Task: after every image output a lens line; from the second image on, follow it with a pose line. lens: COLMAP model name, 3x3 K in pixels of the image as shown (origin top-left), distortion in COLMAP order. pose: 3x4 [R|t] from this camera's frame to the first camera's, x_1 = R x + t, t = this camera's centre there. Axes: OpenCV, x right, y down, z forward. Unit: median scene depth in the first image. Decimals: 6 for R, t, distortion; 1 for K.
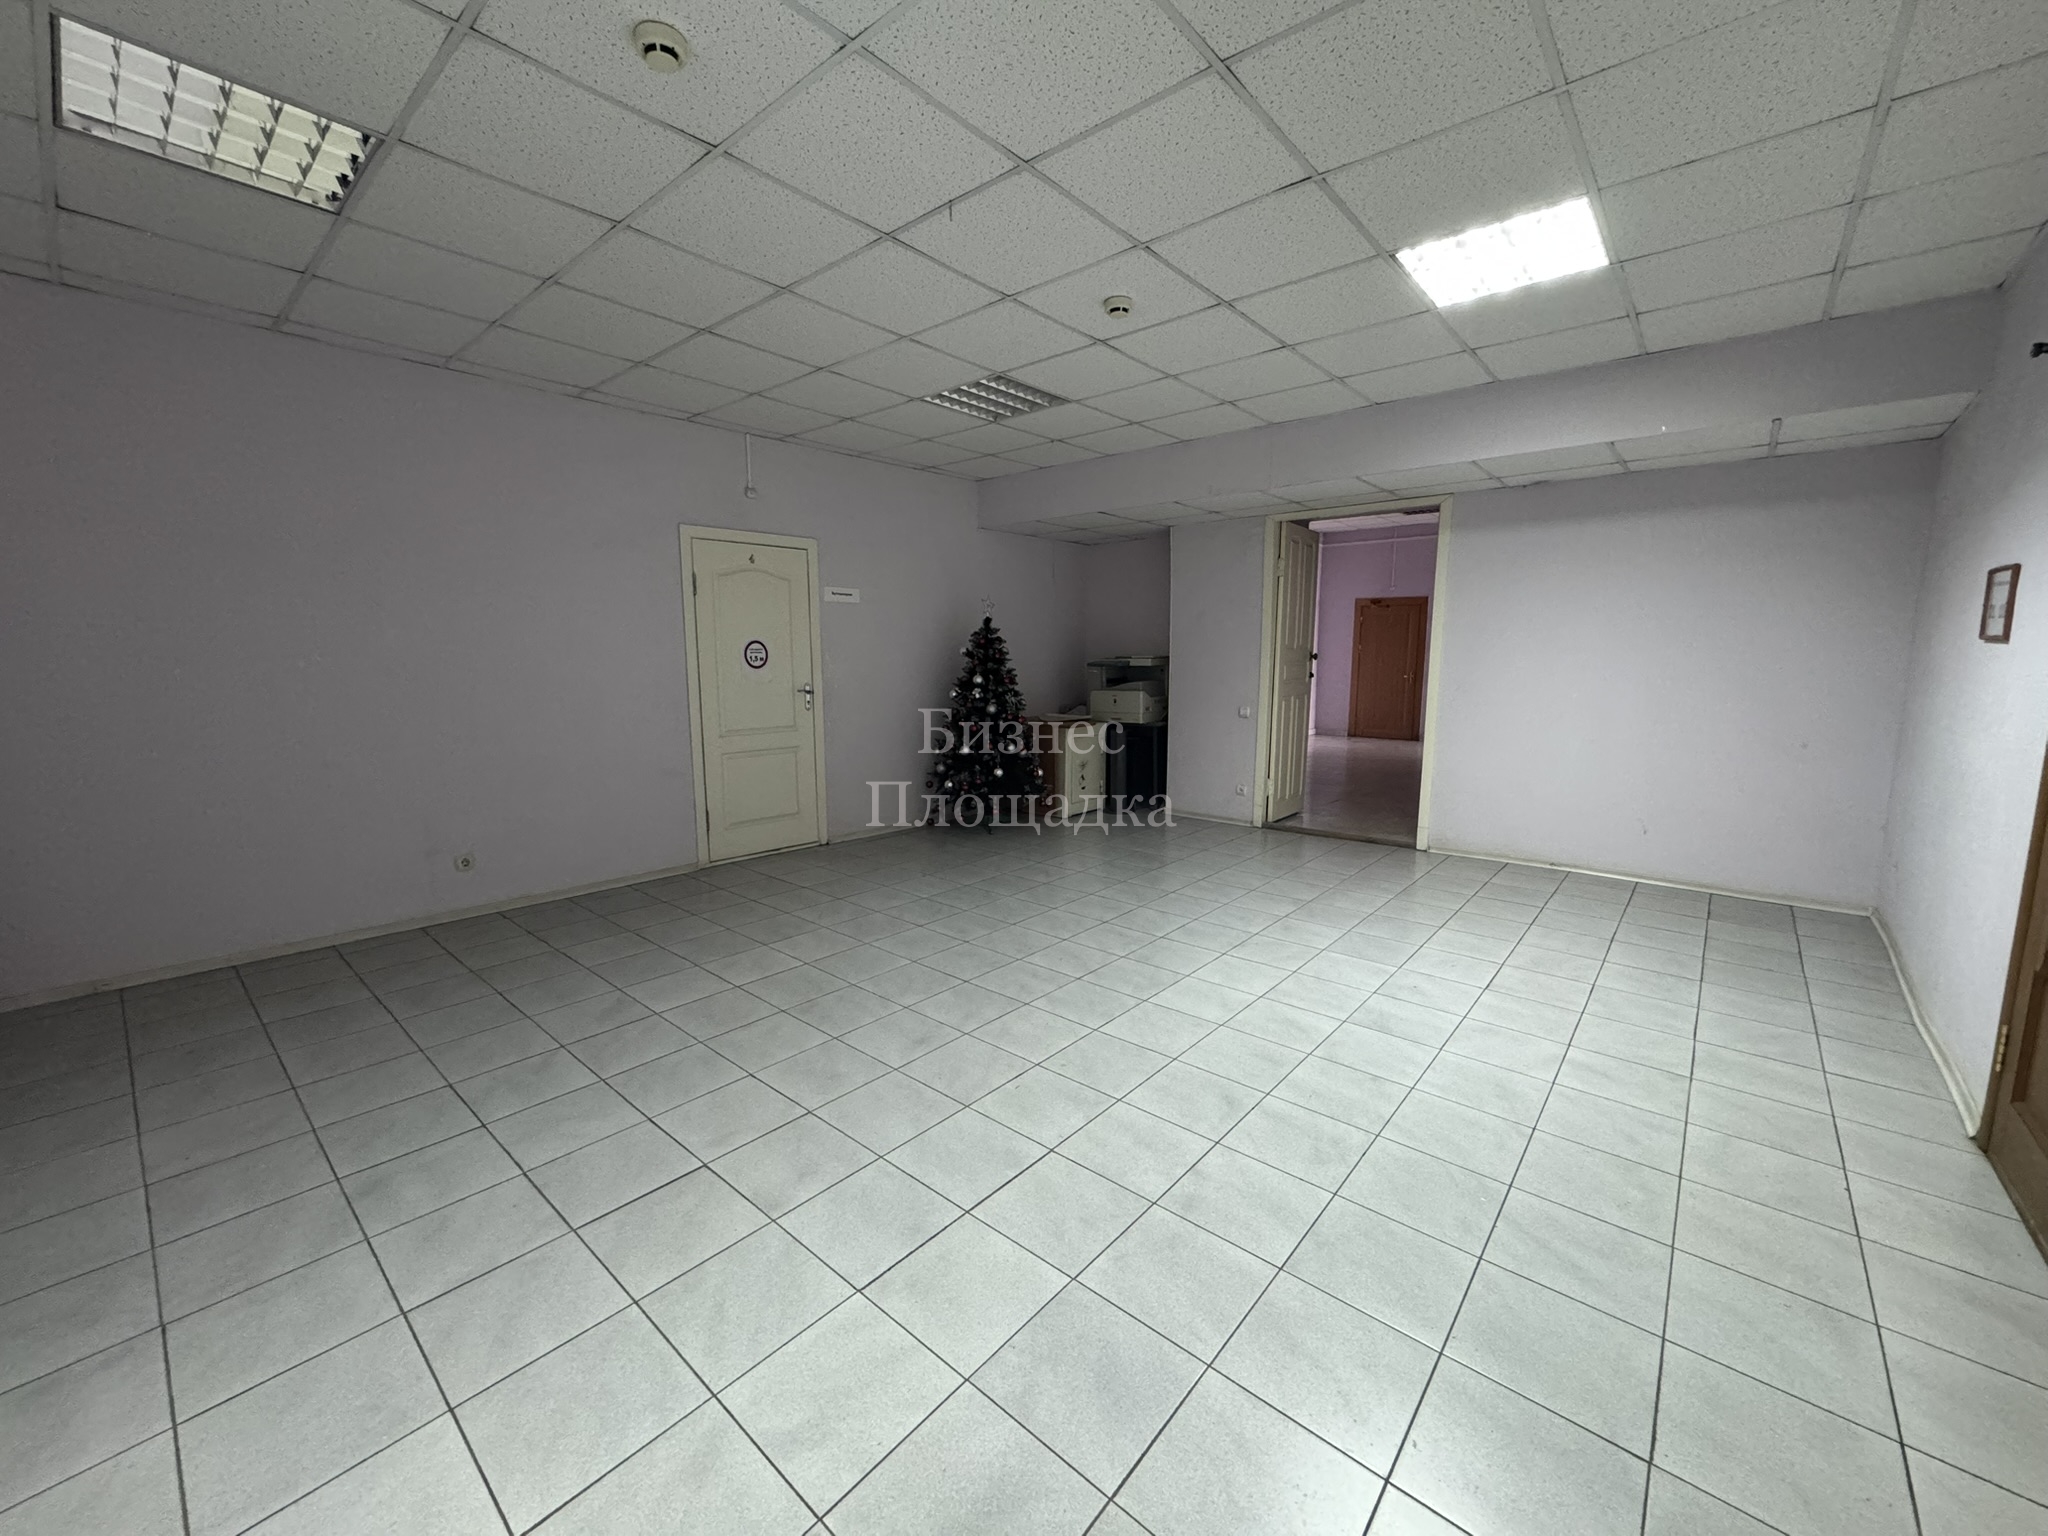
lens RADIAL K [[813.2, 0, 1022.7], [0, 813.2, 765.5], [0, 0, 1]] dist [-0.002380, 0.000162]
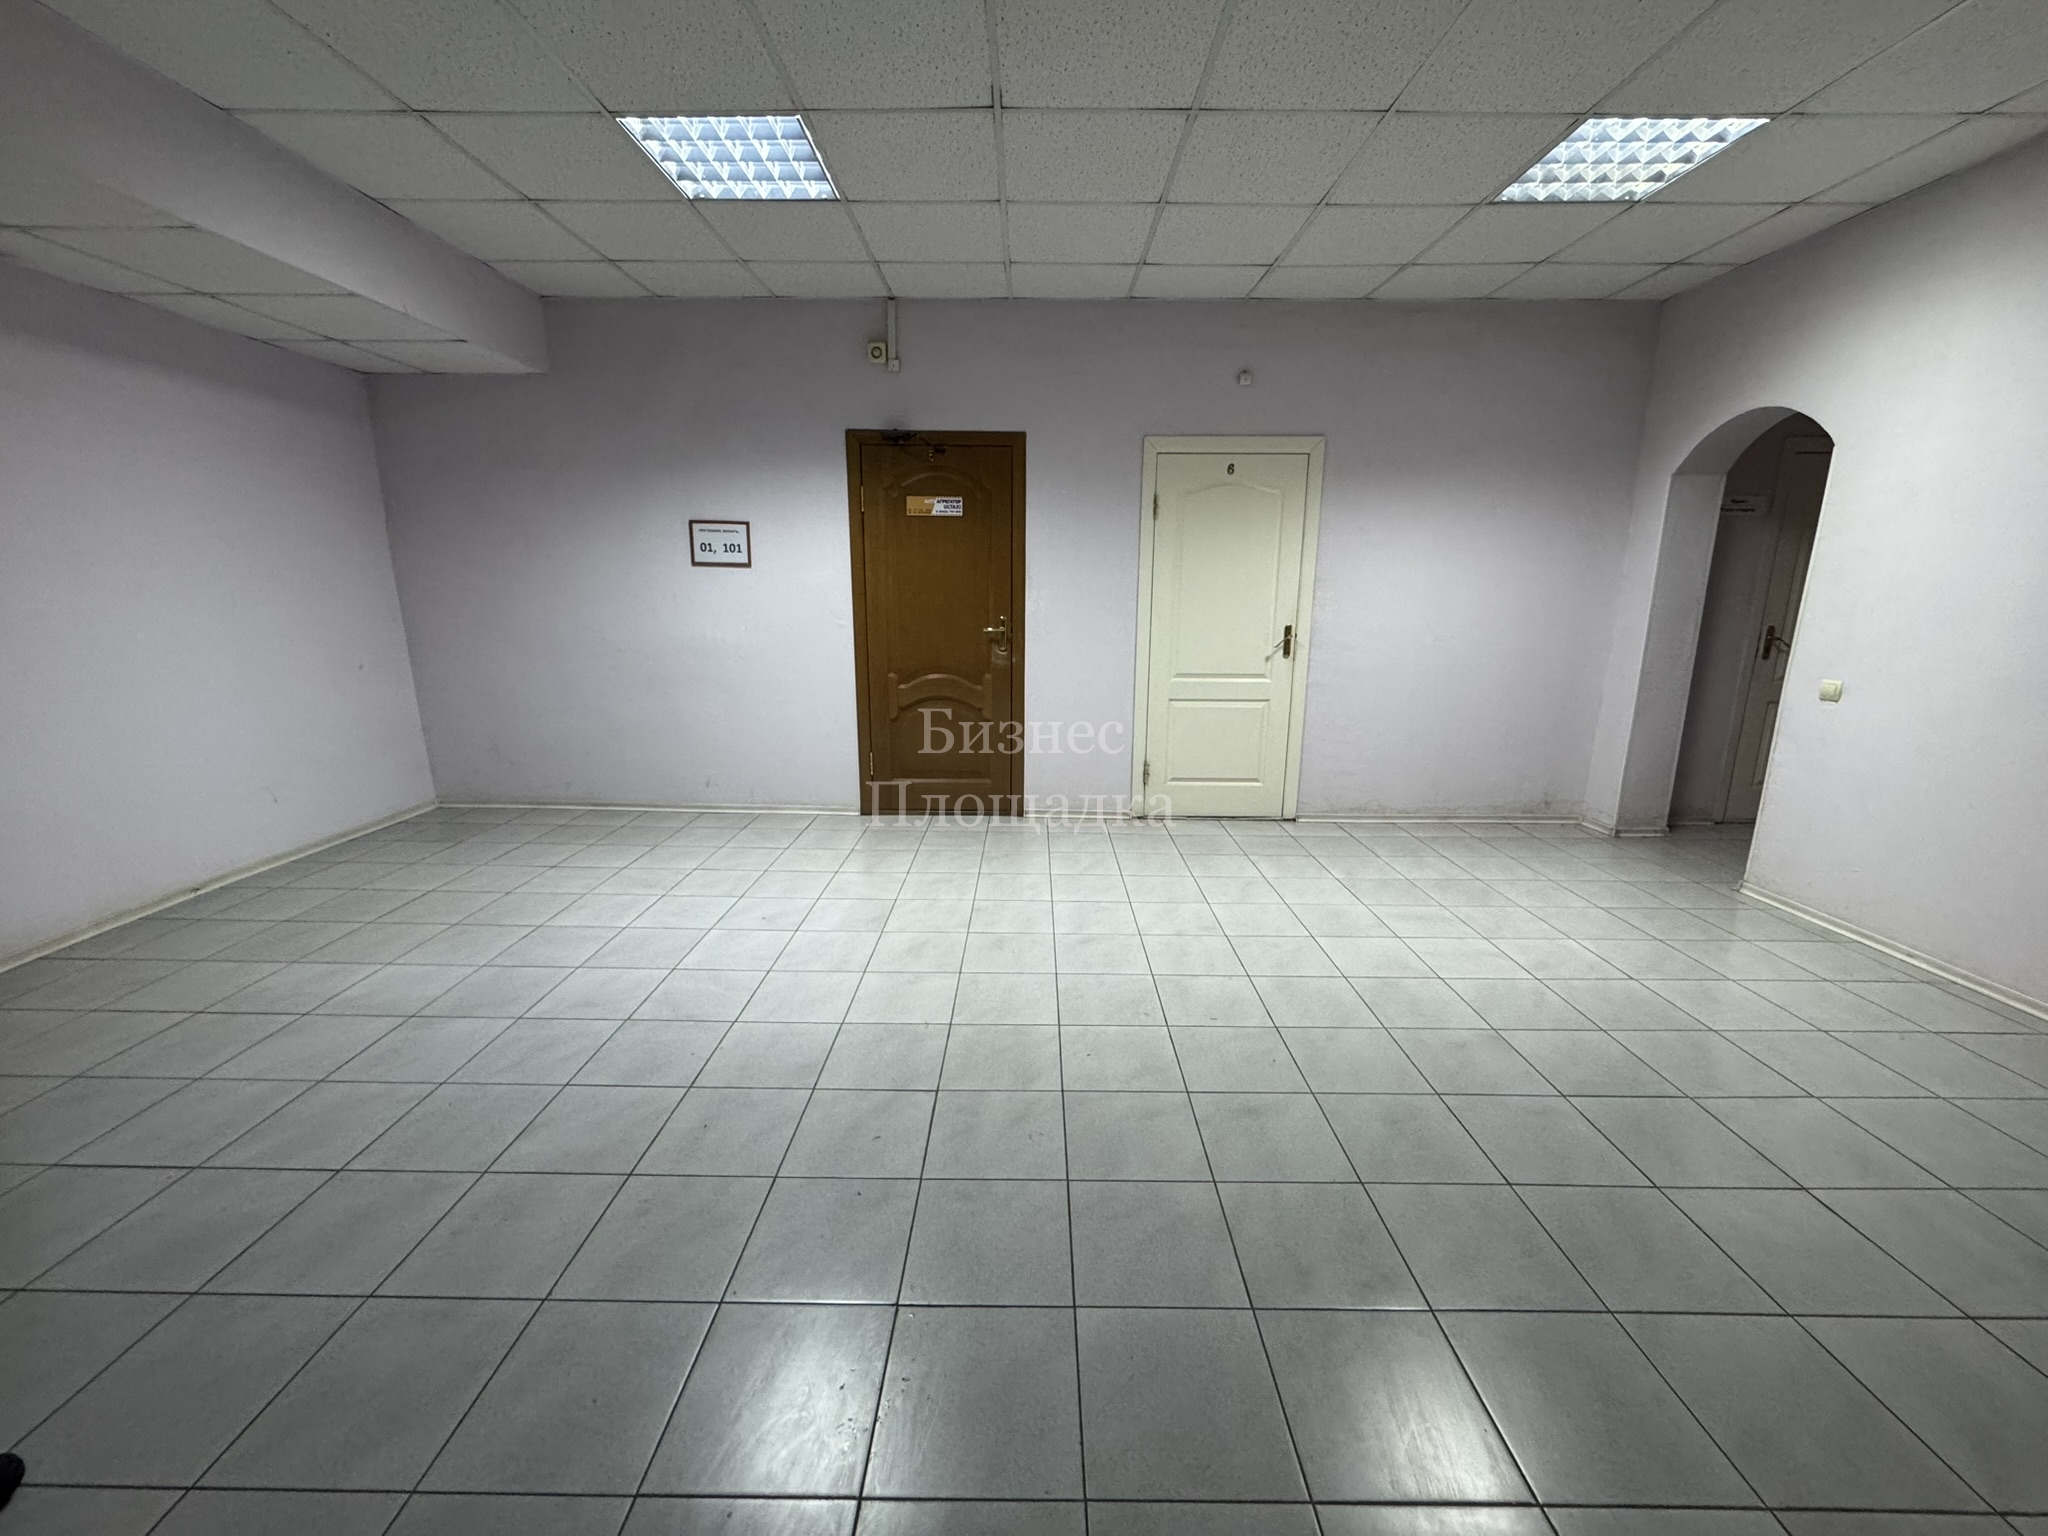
lens RADIAL K [[813.2, 0, 1023.5], [0, 813.2, 765.7], [0, 0, 1]] dist [-0.002380, 0.000162]
pose [[-0.647544, -0.169604, 0.742914, -0.260383], [0.102950, 0.946507, 0.305818, -0.105611], [-0.755042, 0.274514, -0.595445, 0.814789]]
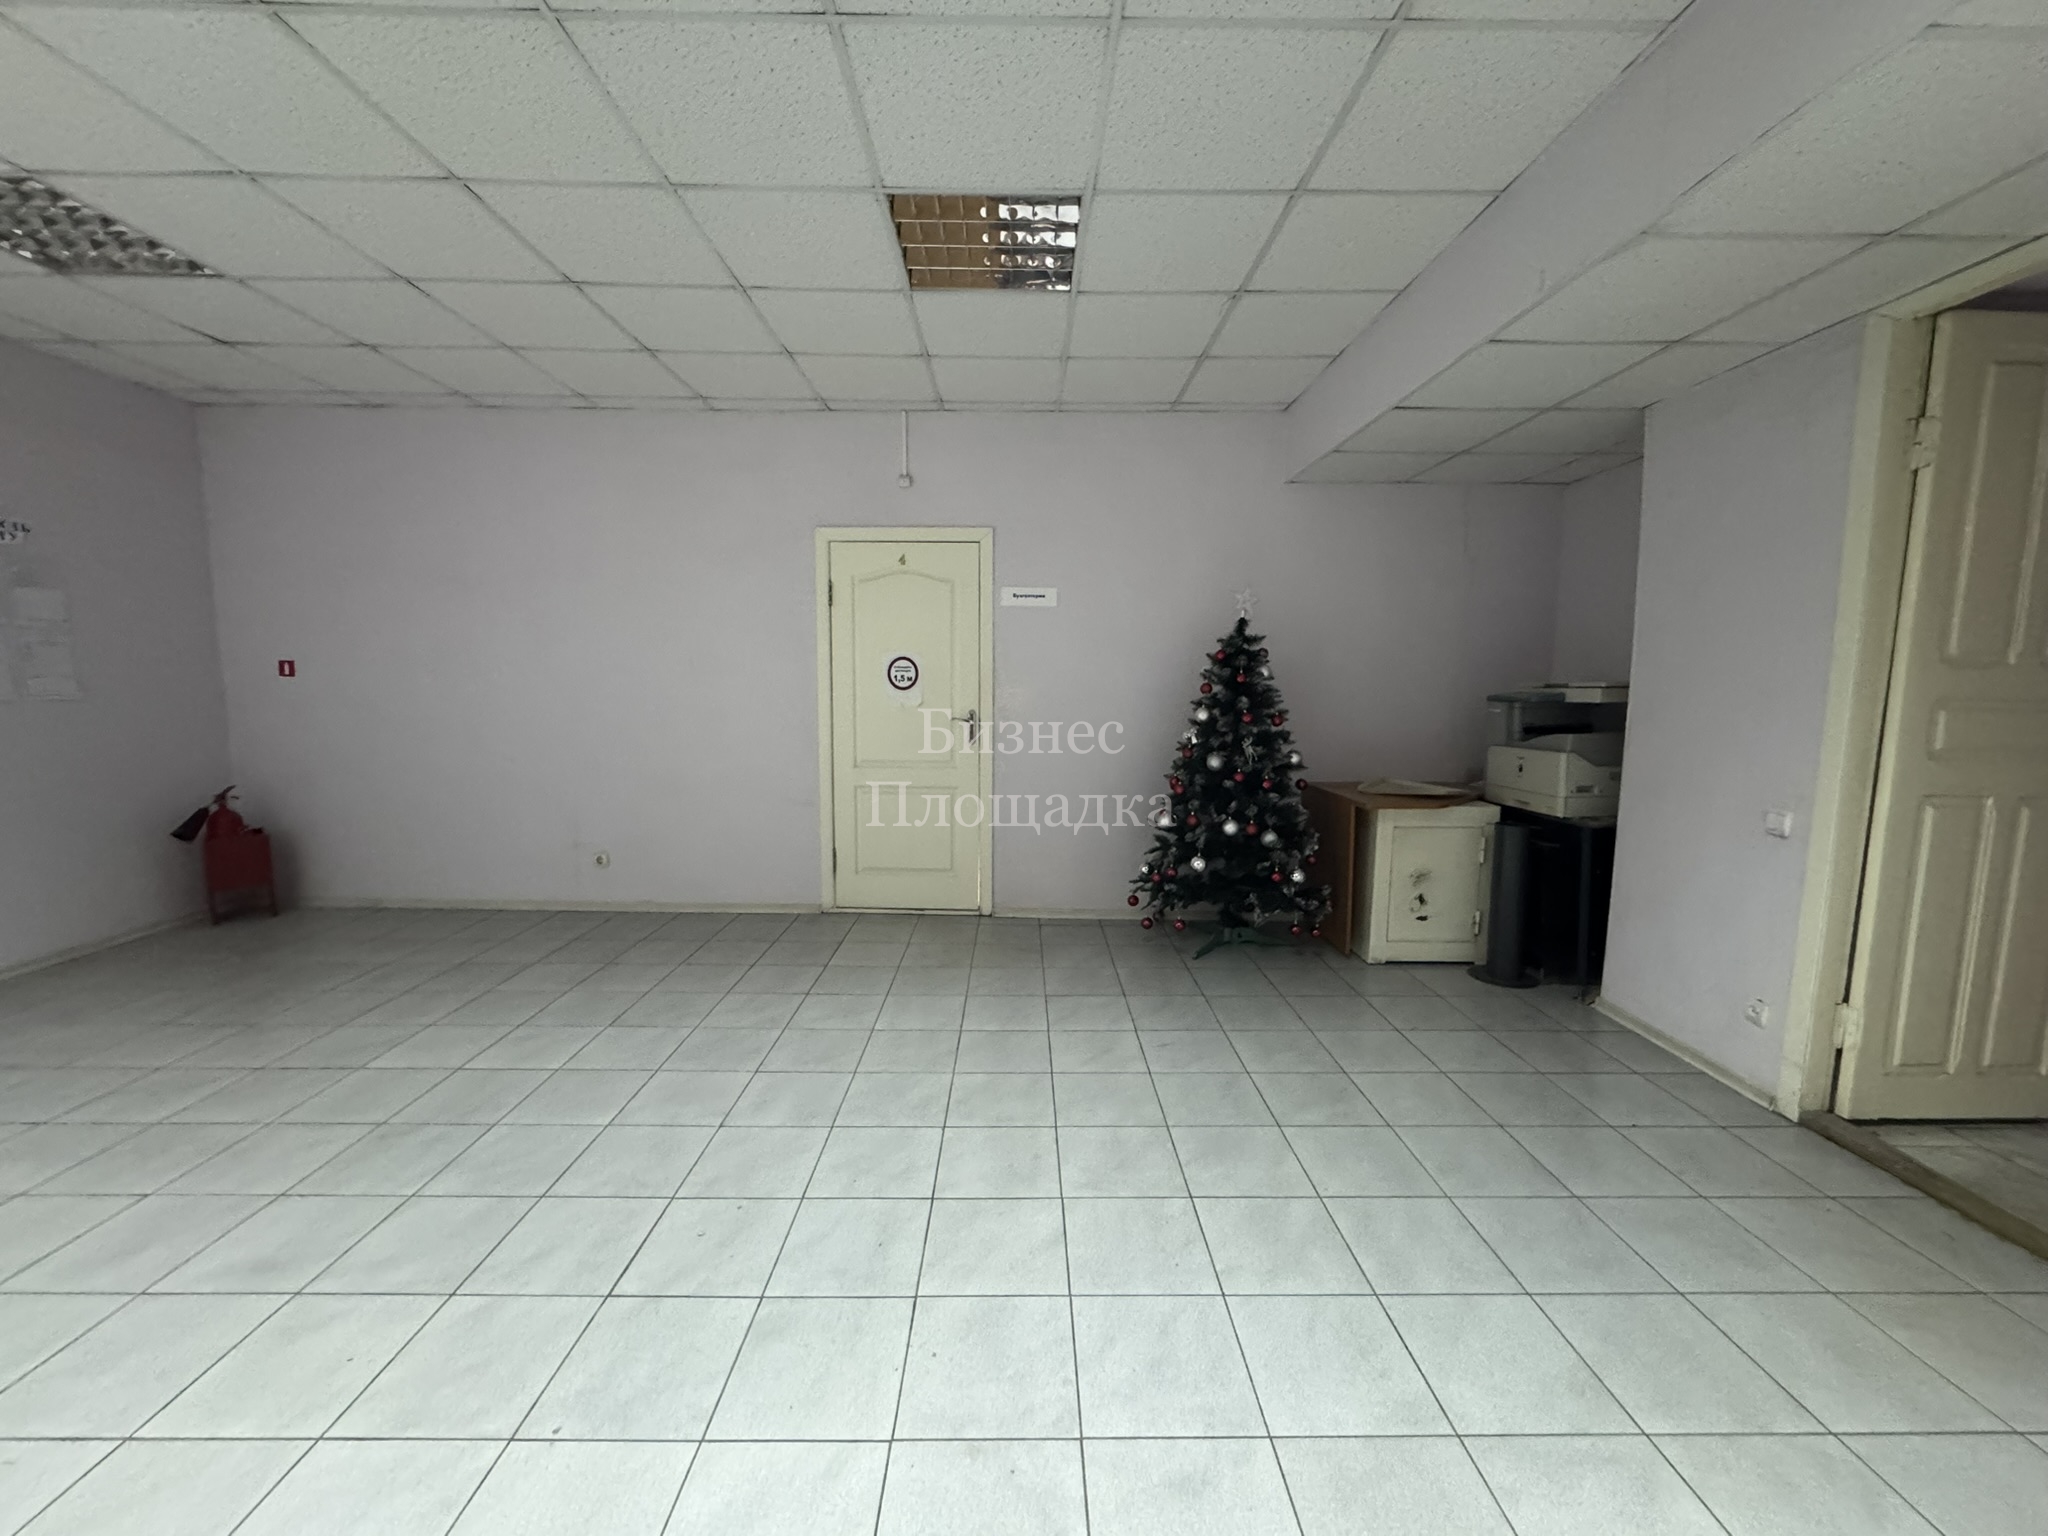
lens RADIAL K [[813.2, 0, 1014.8], [0, 813.2, 763.6], [0, 0, 1]] dist [-0.002380, 0.000162]
pose [[0.662096, 0.085067, -0.744575, 0.380075], [-0.113943, 0.993413, 0.012175, -0.067354], [0.740706, 0.076778, 0.667428, 0.533907]]
